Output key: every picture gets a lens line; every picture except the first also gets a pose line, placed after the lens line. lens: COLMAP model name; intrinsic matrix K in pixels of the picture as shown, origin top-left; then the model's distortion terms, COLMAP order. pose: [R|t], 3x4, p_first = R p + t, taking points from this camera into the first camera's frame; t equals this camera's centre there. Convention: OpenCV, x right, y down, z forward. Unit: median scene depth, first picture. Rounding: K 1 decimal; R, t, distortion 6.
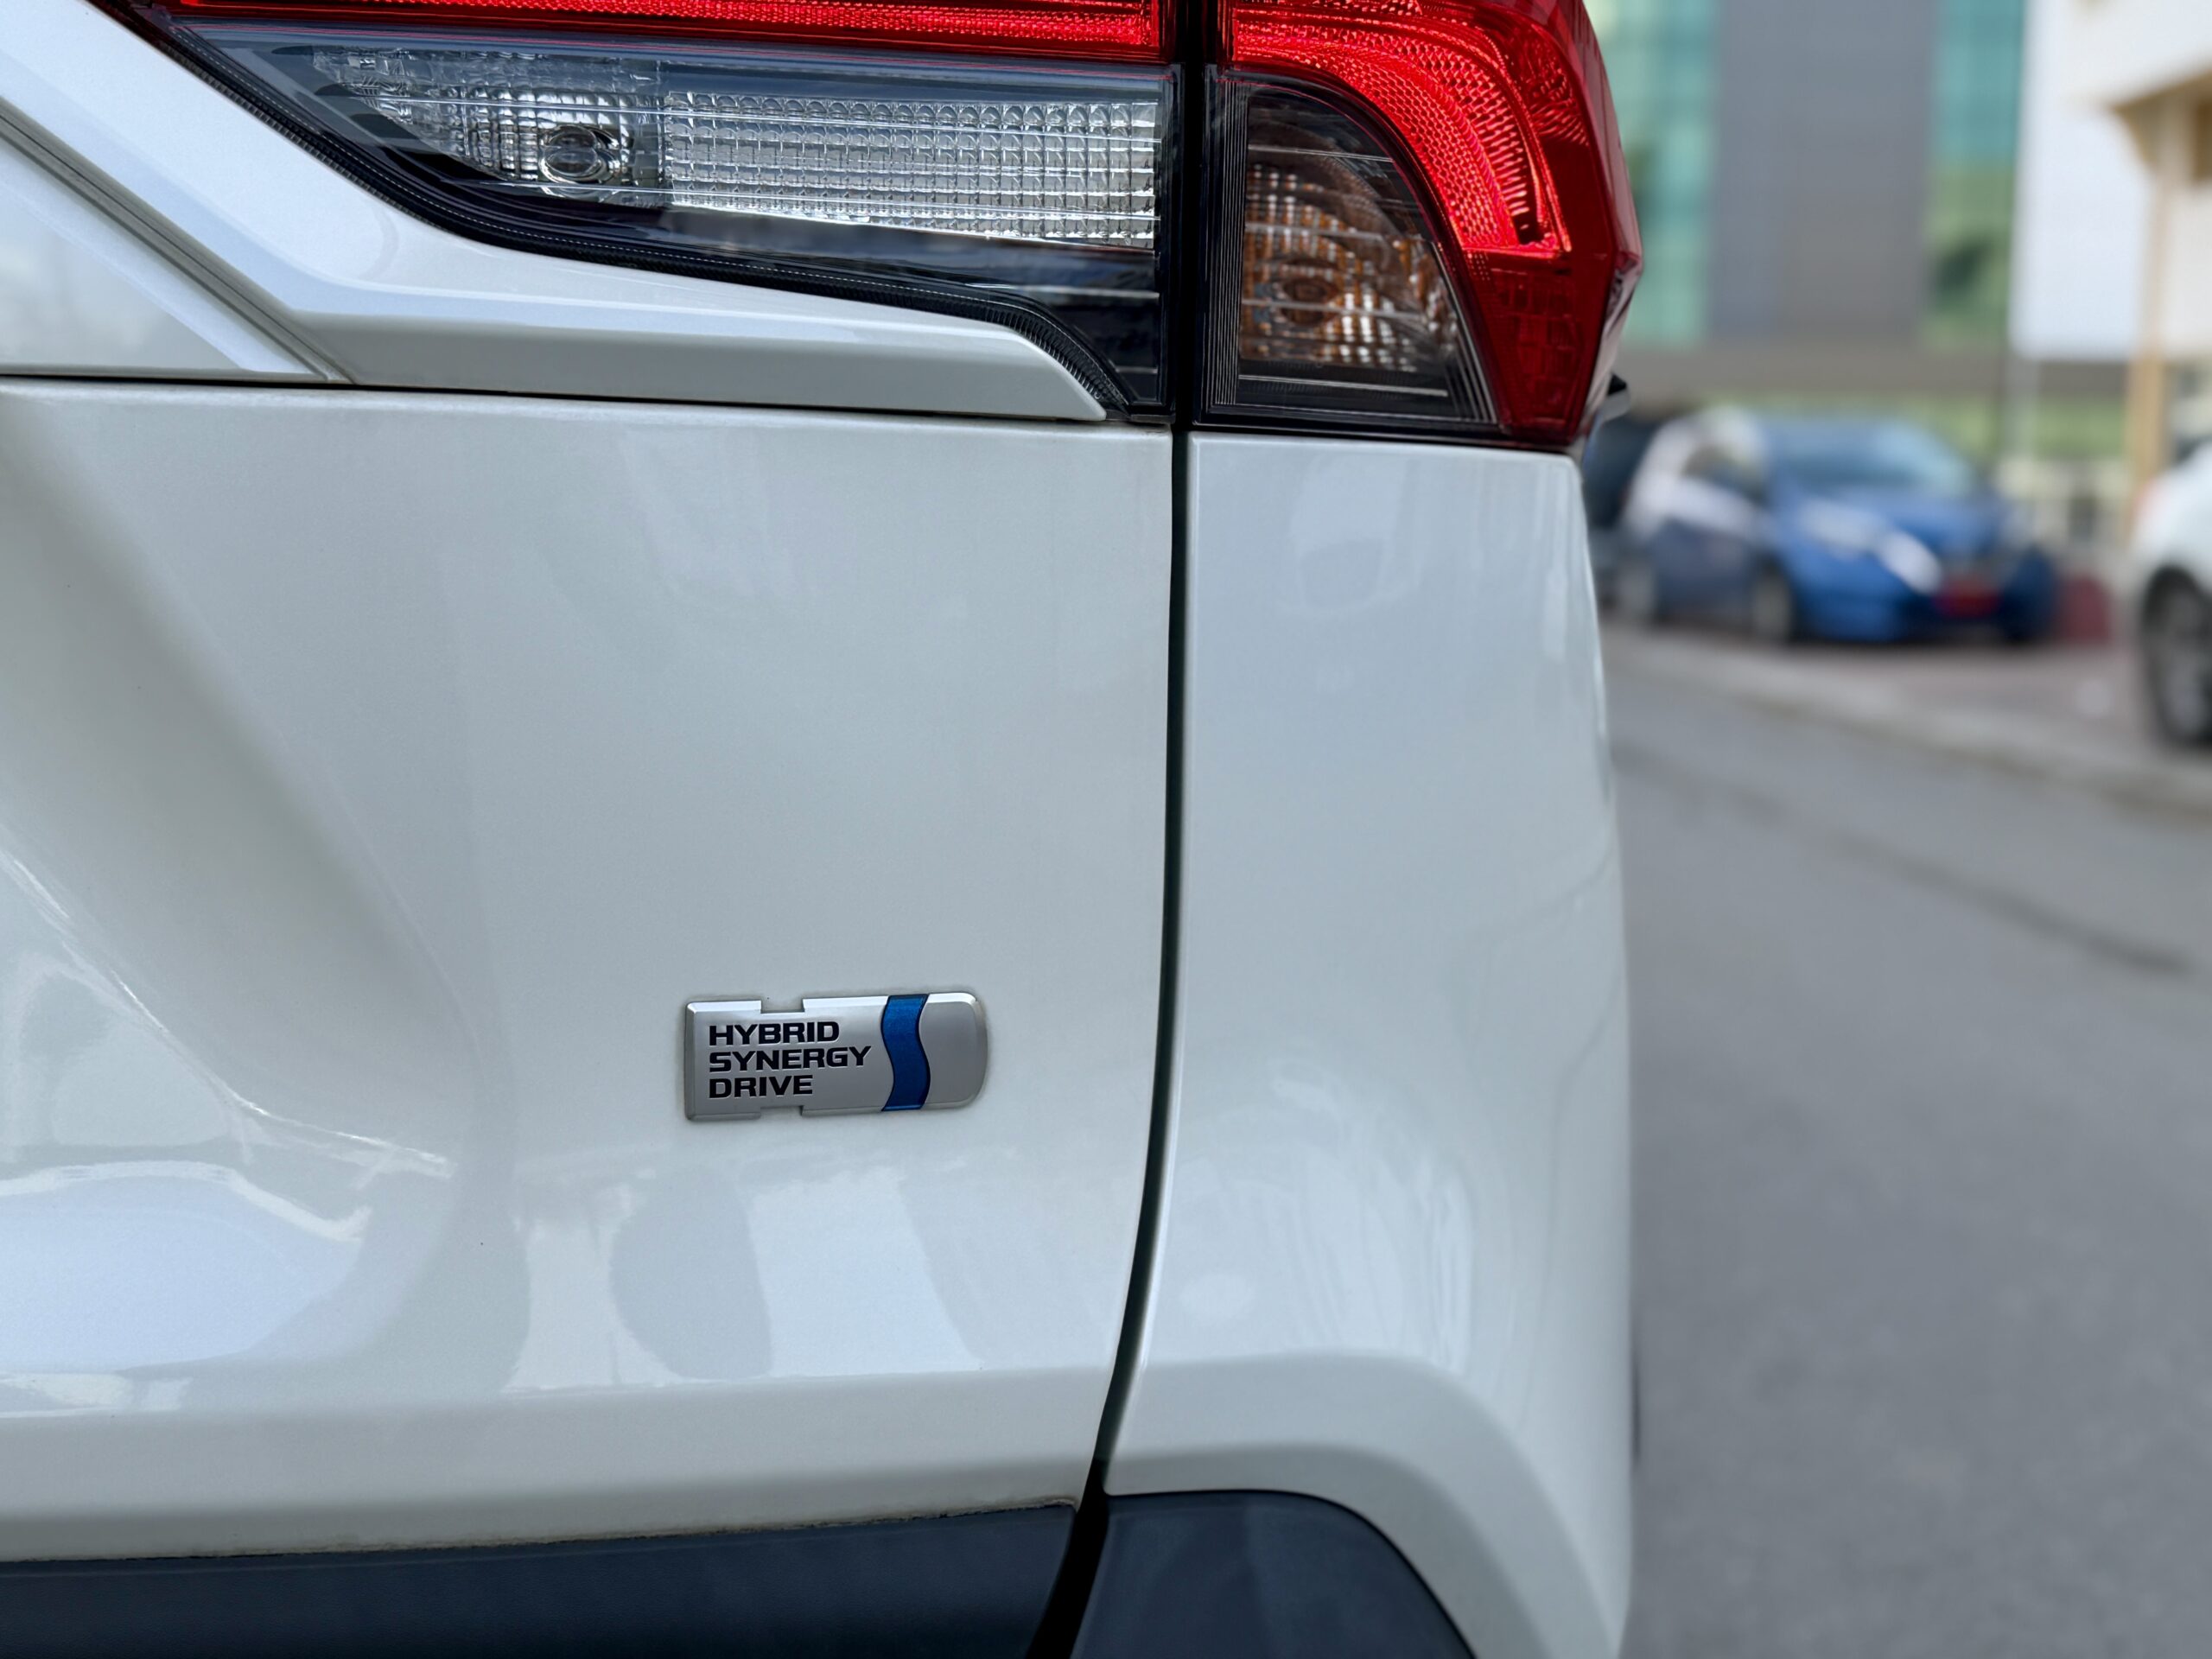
lens RADIAL K [[2561.6, 0, 1106.0], [0, 2561.6, 829.5], [0, 0, 1]] dist [-0.000960, -0.000539]
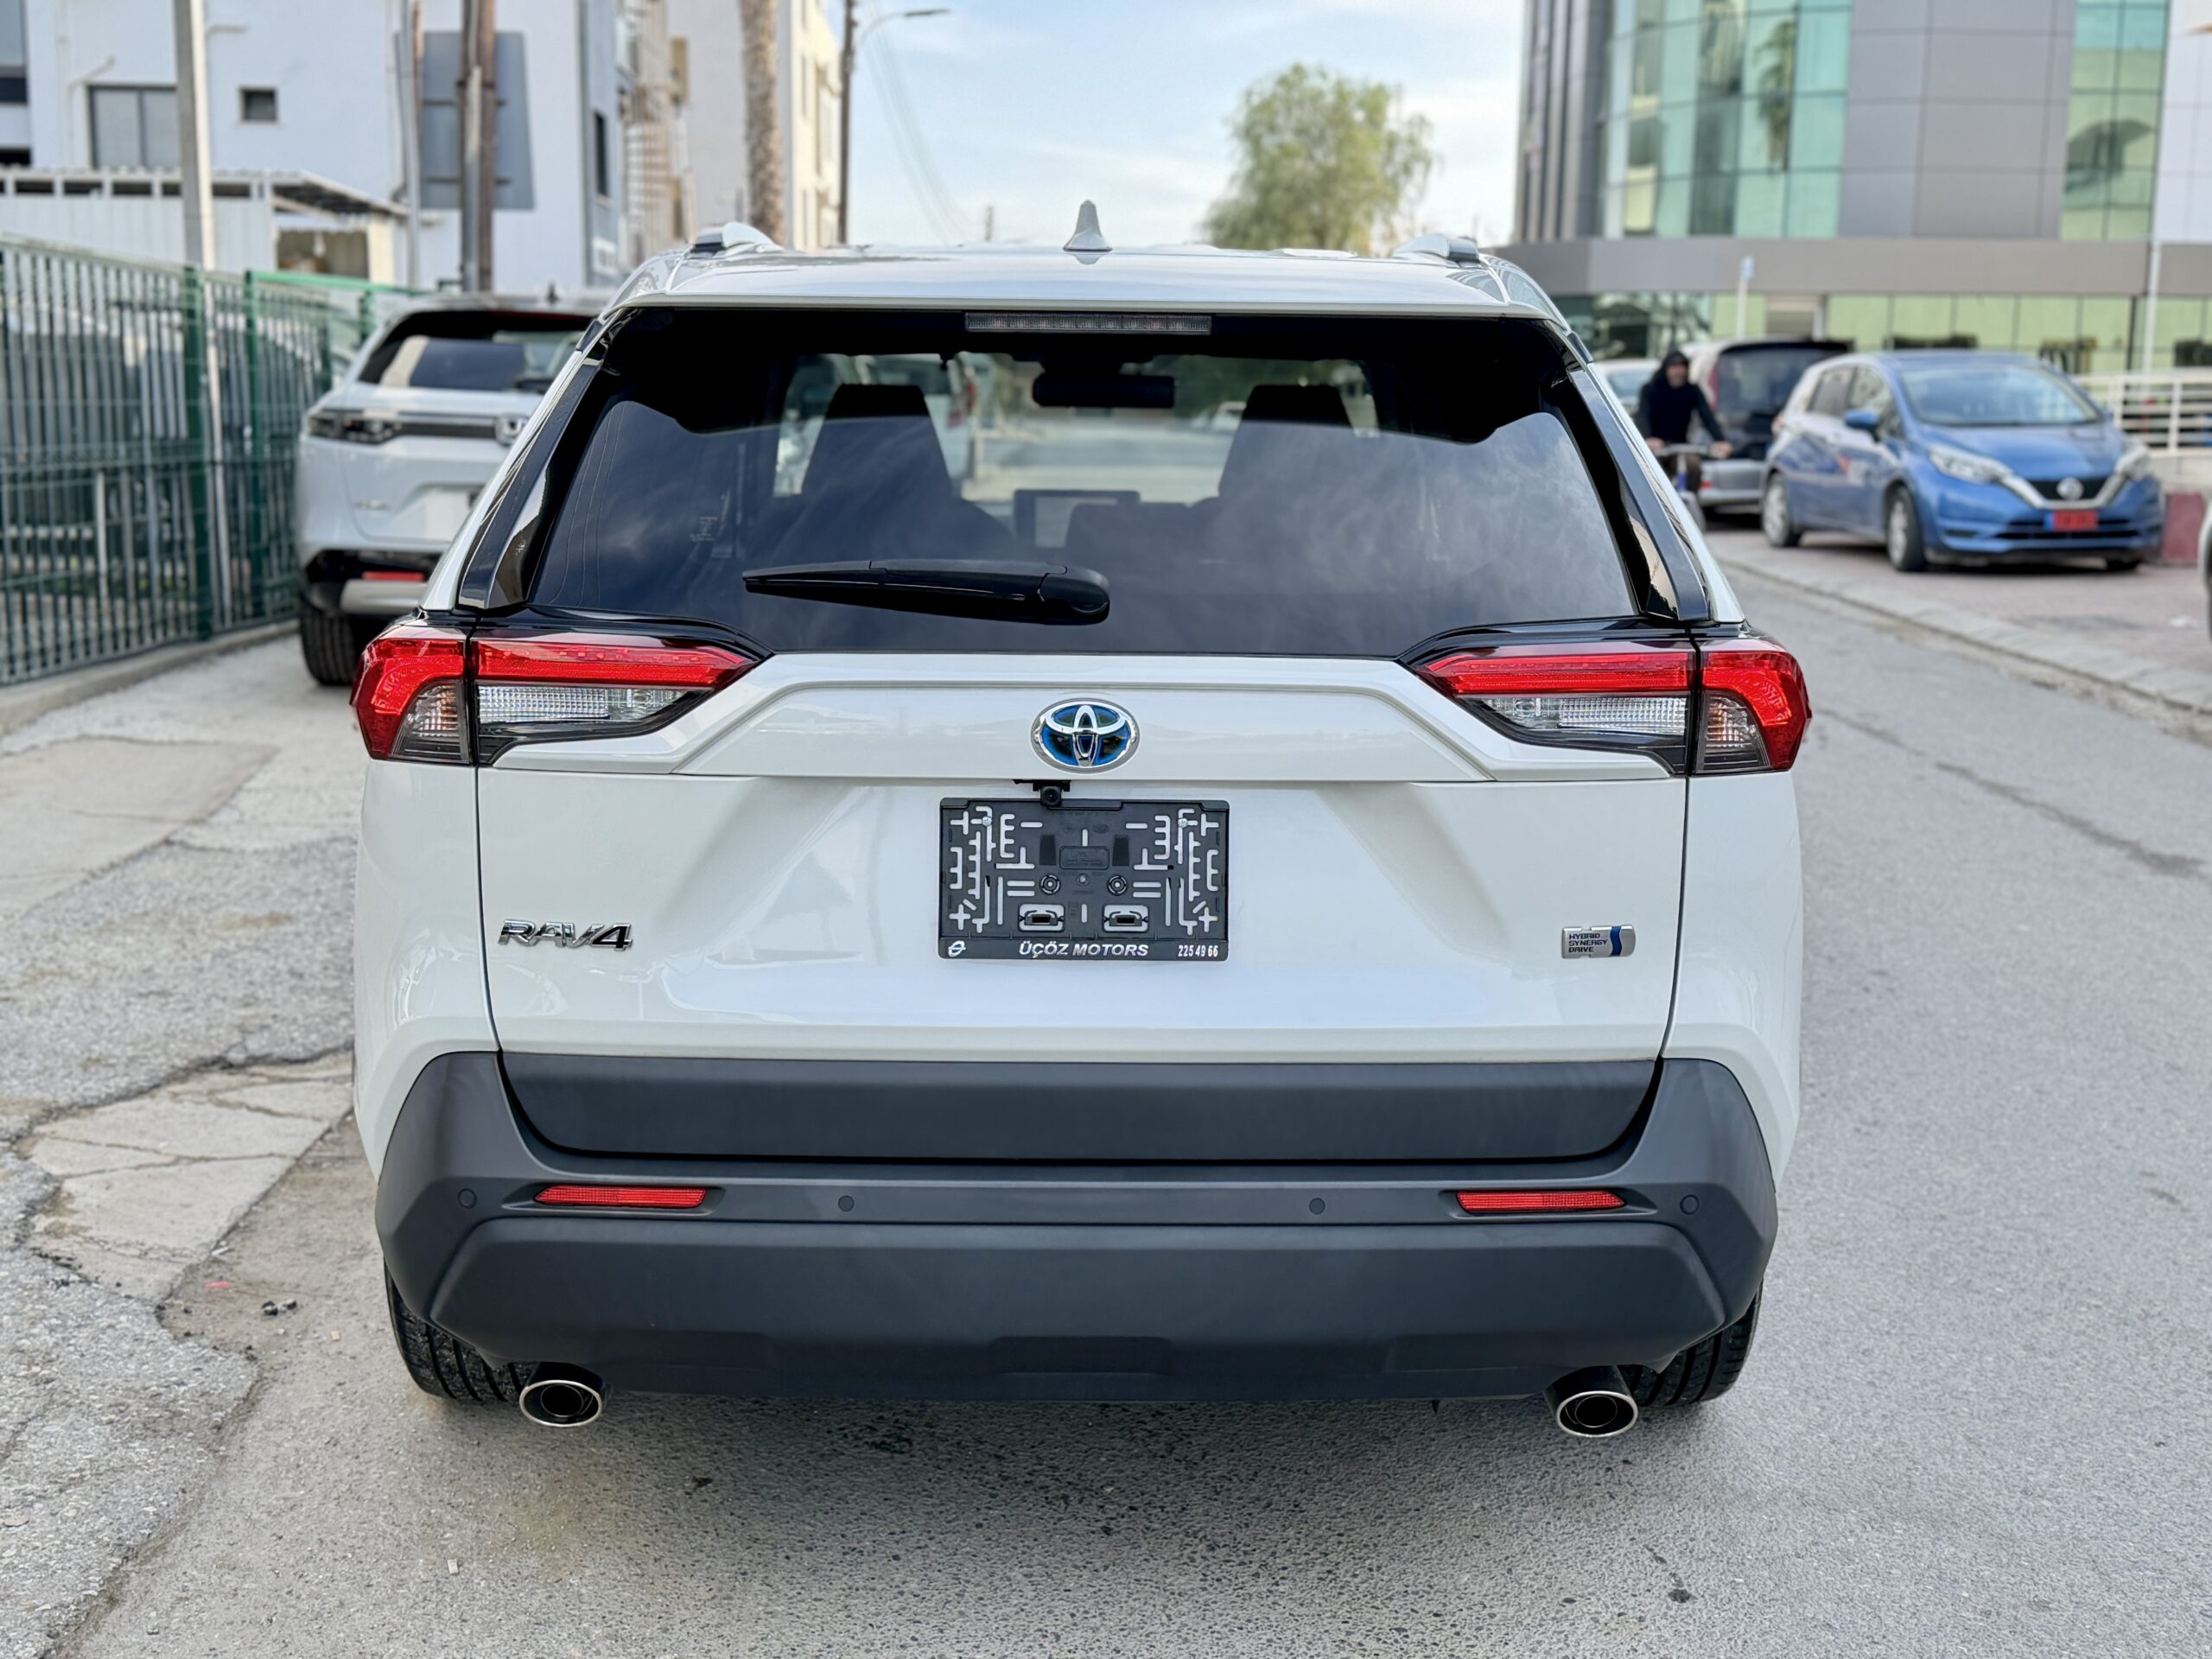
lens RADIAL K [[2561.6, 0, 1106.0], [0, 2561.6, 829.5], [0, 0, 1]] dist [-0.000960, -0.000539]
pose [[0.998821, -0.001216, -0.048537, -0.632008], [0.003451, 0.998936, 0.045994, -0.249836], [0.048429, -0.046107, 0.997762, -2.765274]]
